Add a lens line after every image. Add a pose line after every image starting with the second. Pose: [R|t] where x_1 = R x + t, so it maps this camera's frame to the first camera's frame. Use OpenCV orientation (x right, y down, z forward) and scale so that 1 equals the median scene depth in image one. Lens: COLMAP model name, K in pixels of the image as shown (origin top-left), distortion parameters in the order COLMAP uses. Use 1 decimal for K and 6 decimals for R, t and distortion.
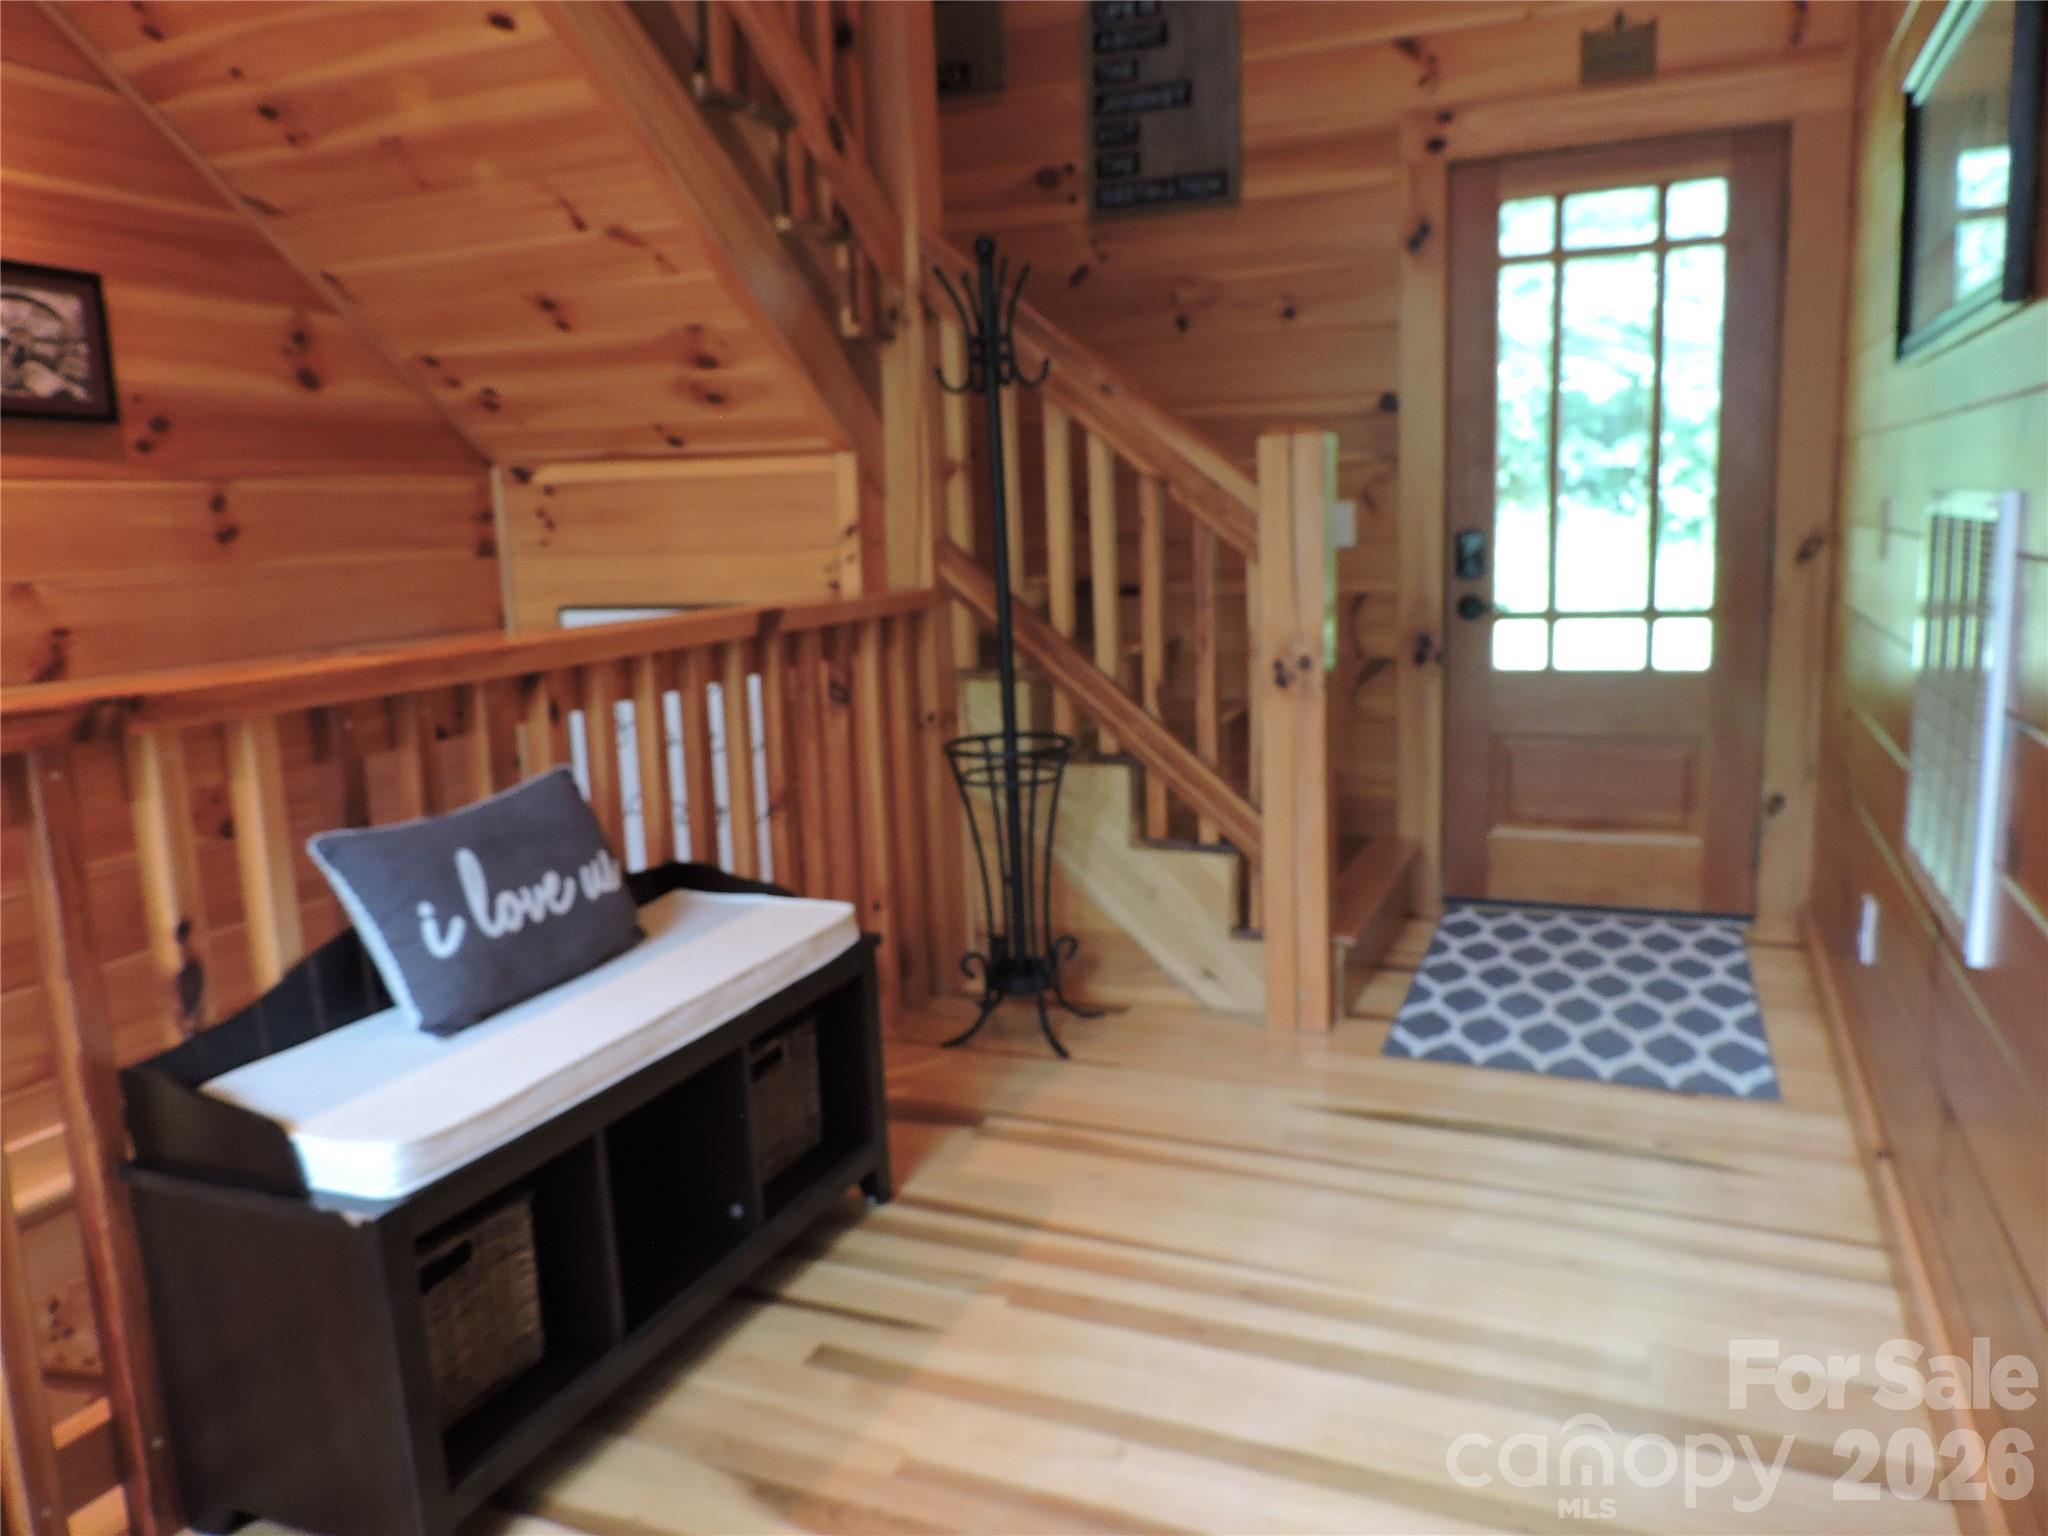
lens RADIAL K [[1456.2, 0, 1038.9], [0, 1456.2, 782.1], [0, 0, 1]] dist [-0.023119, 0.001893]
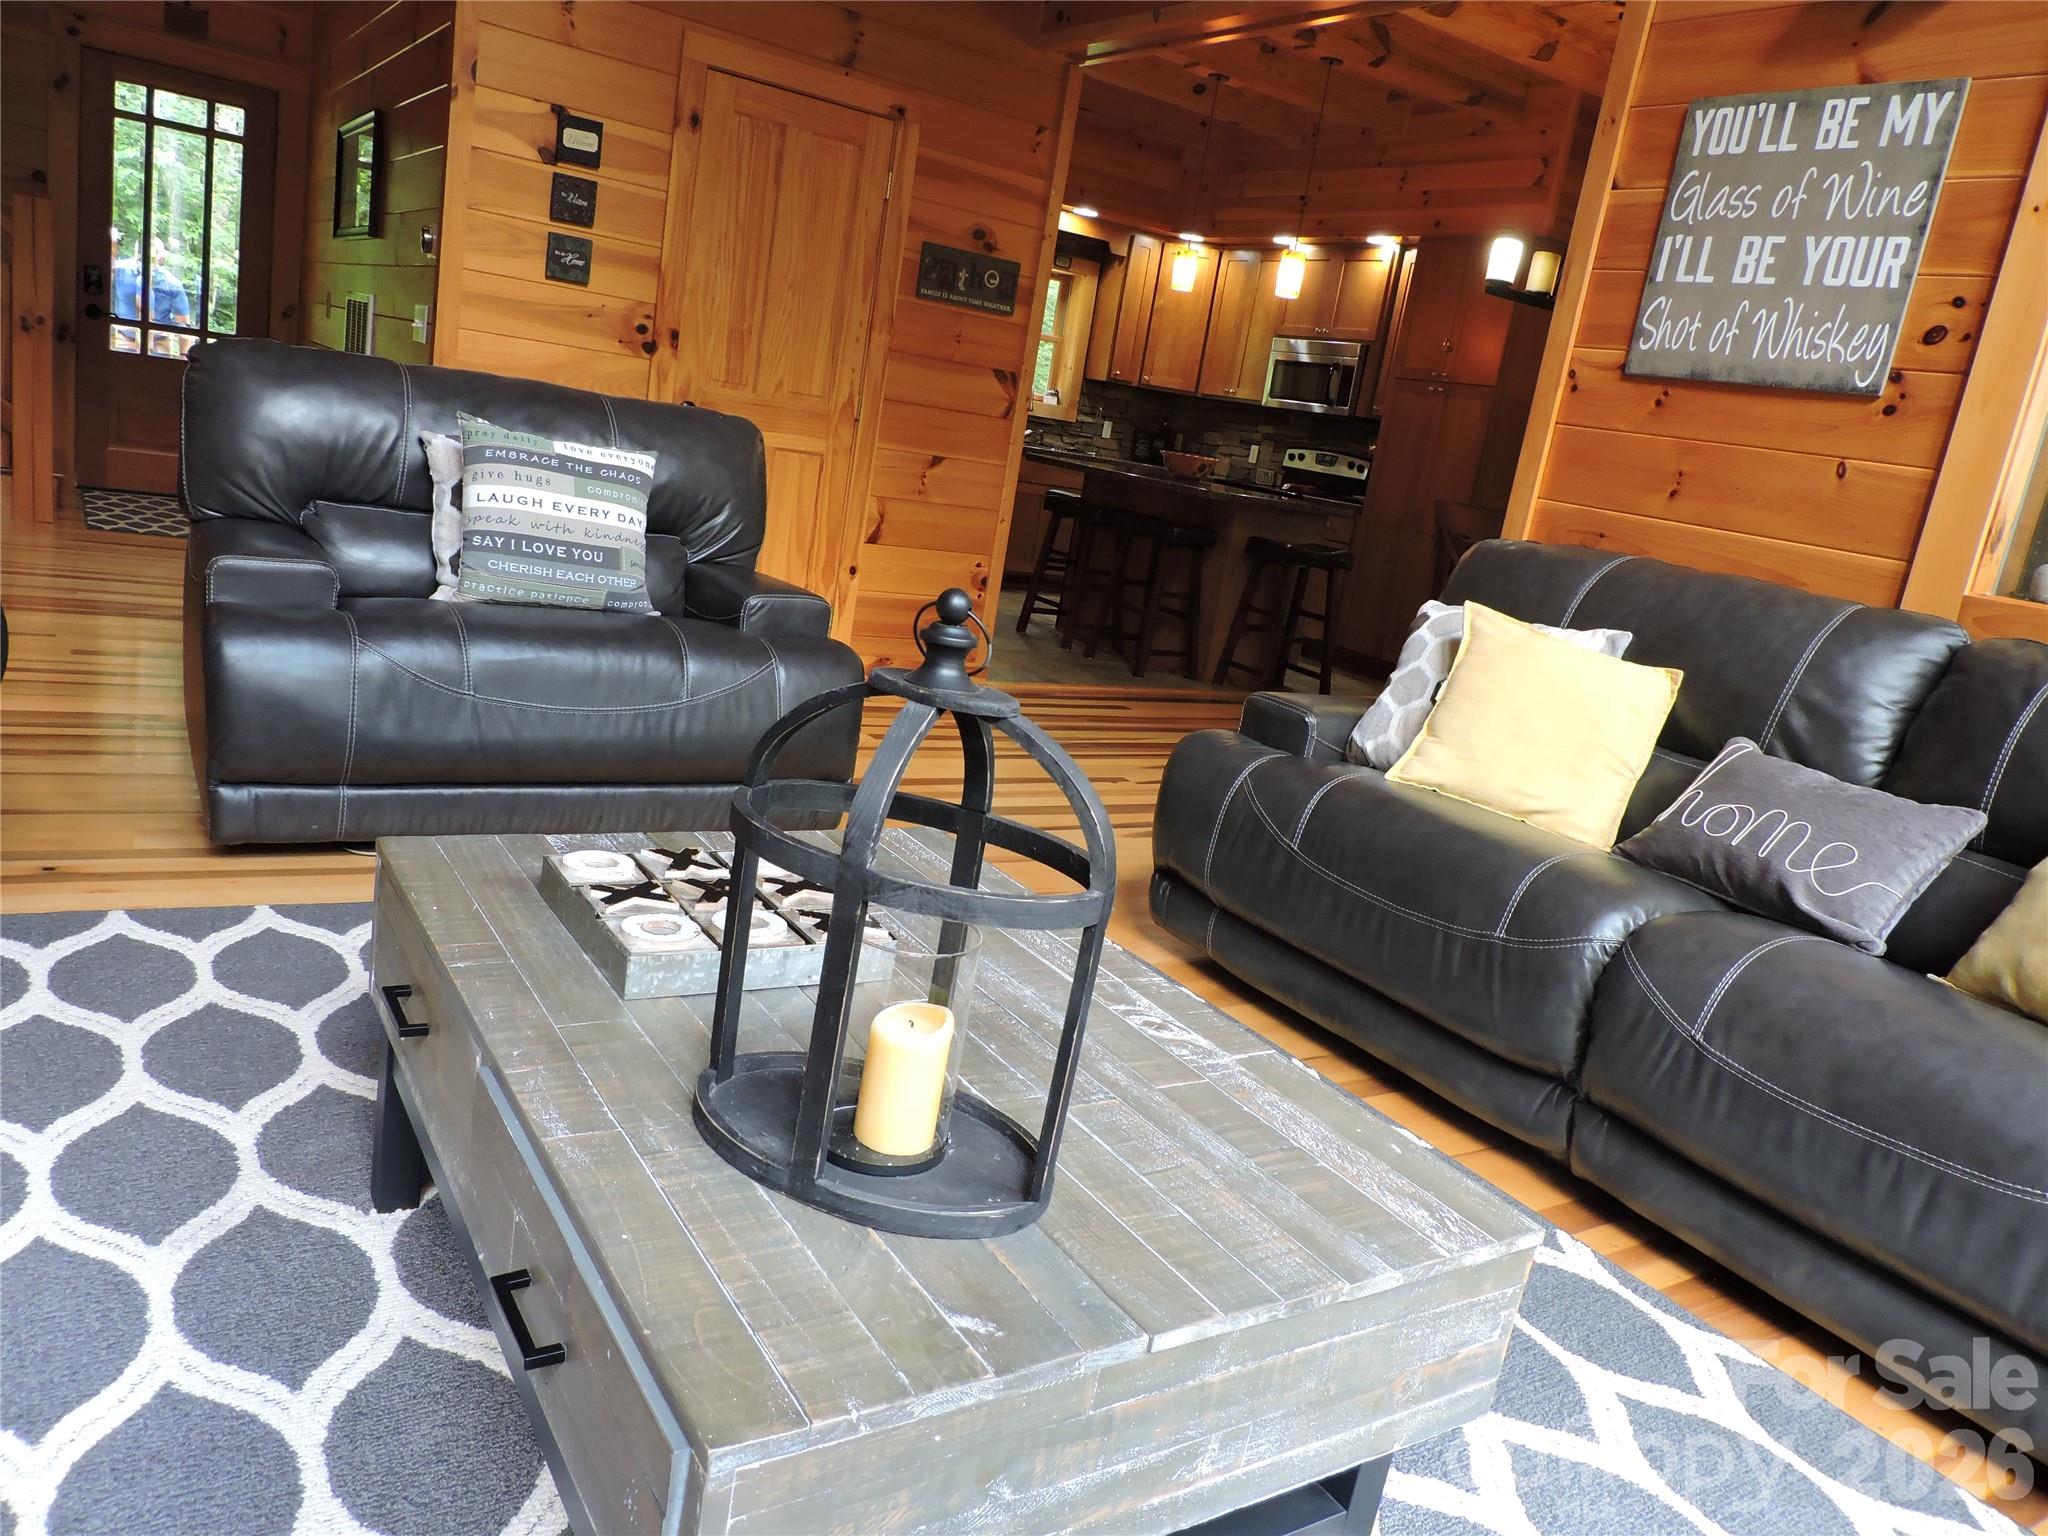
lens RADIAL K [[1456.2, 0, 1045.6], [0, 1456.2, 773.1], [0, 0, 1]] dist [-0.023119, 0.001893]
pose [[0.536877, -0.069610, 0.840784, -0.625335], [-0.036545, 0.993736, 0.105608, 0.221631], [-0.842868, -0.087425, 0.530970, -0.995244]]
